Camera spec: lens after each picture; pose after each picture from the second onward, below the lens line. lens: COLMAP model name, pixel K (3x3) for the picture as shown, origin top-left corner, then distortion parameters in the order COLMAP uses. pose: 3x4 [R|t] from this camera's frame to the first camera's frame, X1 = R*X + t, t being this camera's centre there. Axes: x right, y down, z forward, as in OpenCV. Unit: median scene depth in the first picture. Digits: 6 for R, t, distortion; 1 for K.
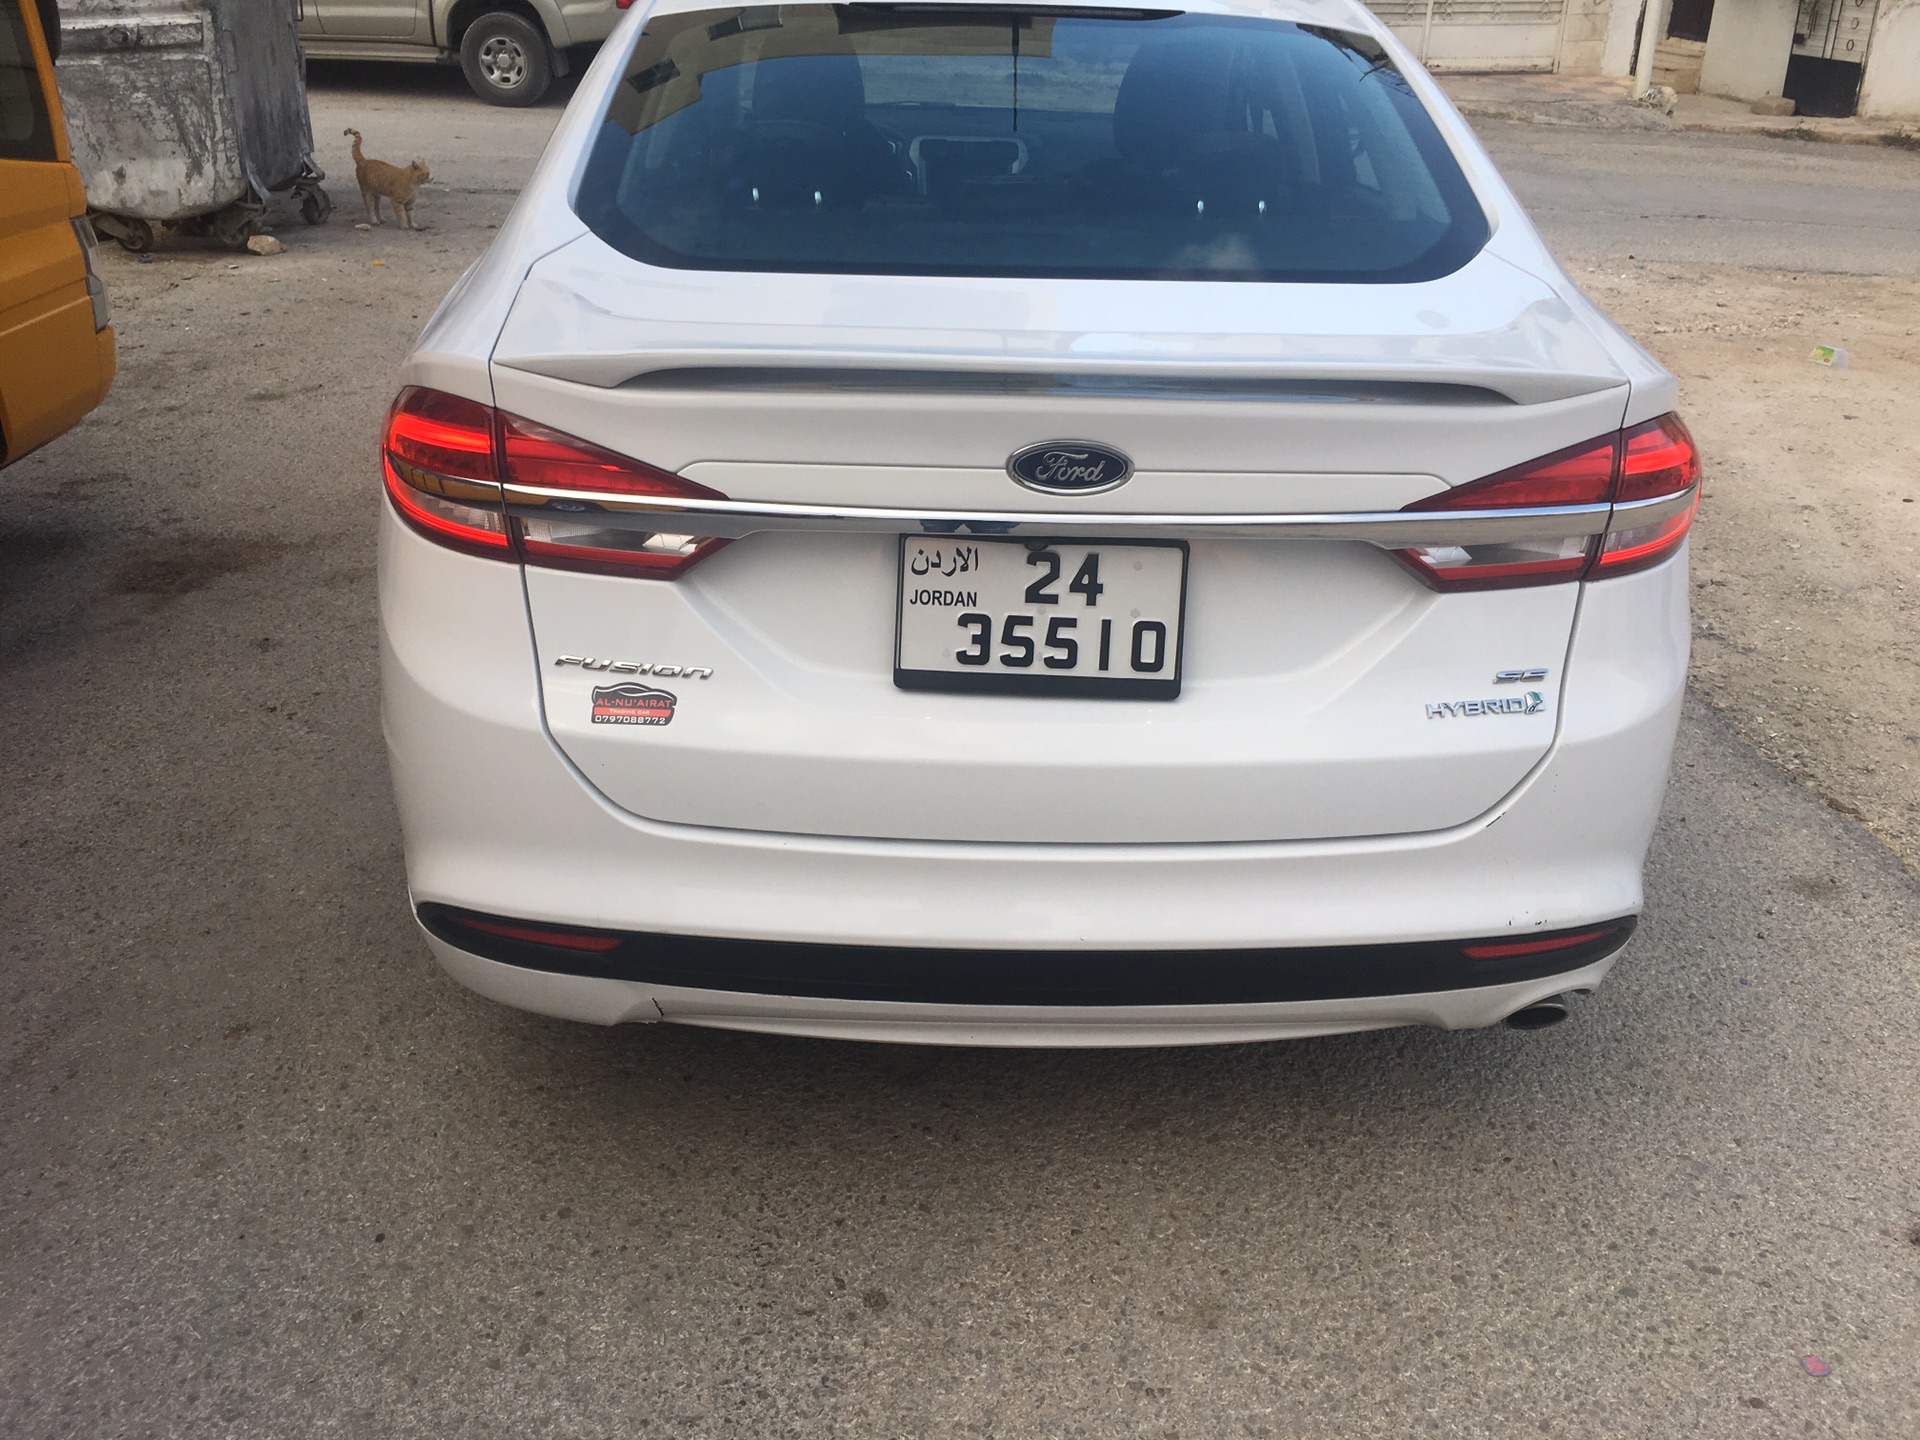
lens RADIAL K [[1614.3, 0, 951.8], [0, 1614.3, 712.1], [0, 0, 1]] dist [0.070642, -0.084202]
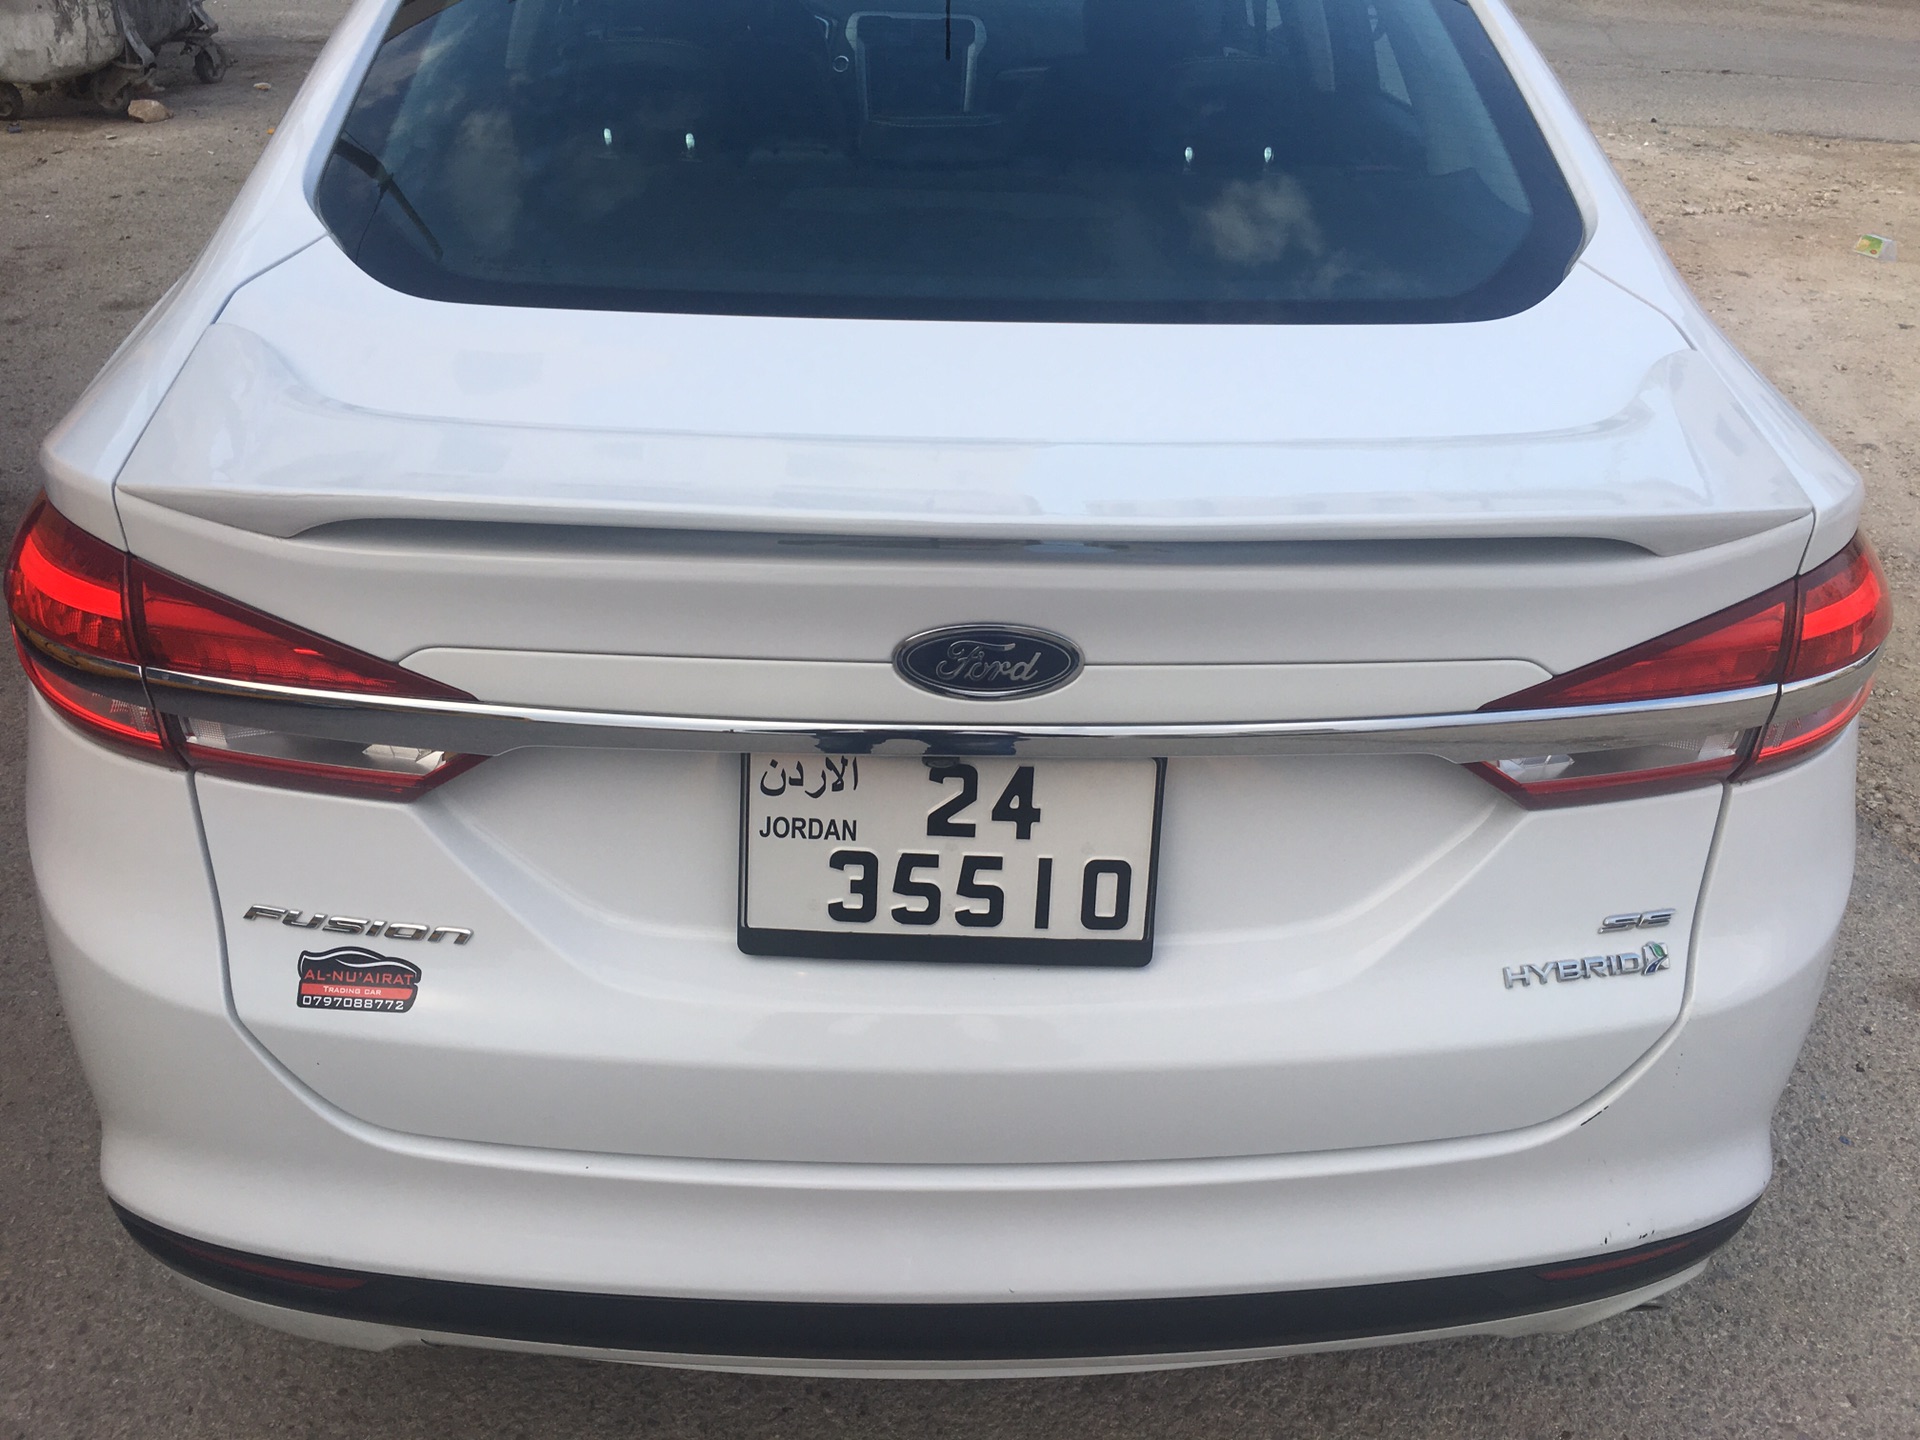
lens RADIAL K [[1627.4, 0, 957.3], [0, 1627.4, 720.6], [0, 0, 1]] dist [0.075677, -0.099132]
pose [[0.999875, -0.003679, 0.015369, 0.046911], [0.002258, 0.995808, 0.091437, -0.176359], [-0.015641, -0.091390, 0.995692, 0.310166]]
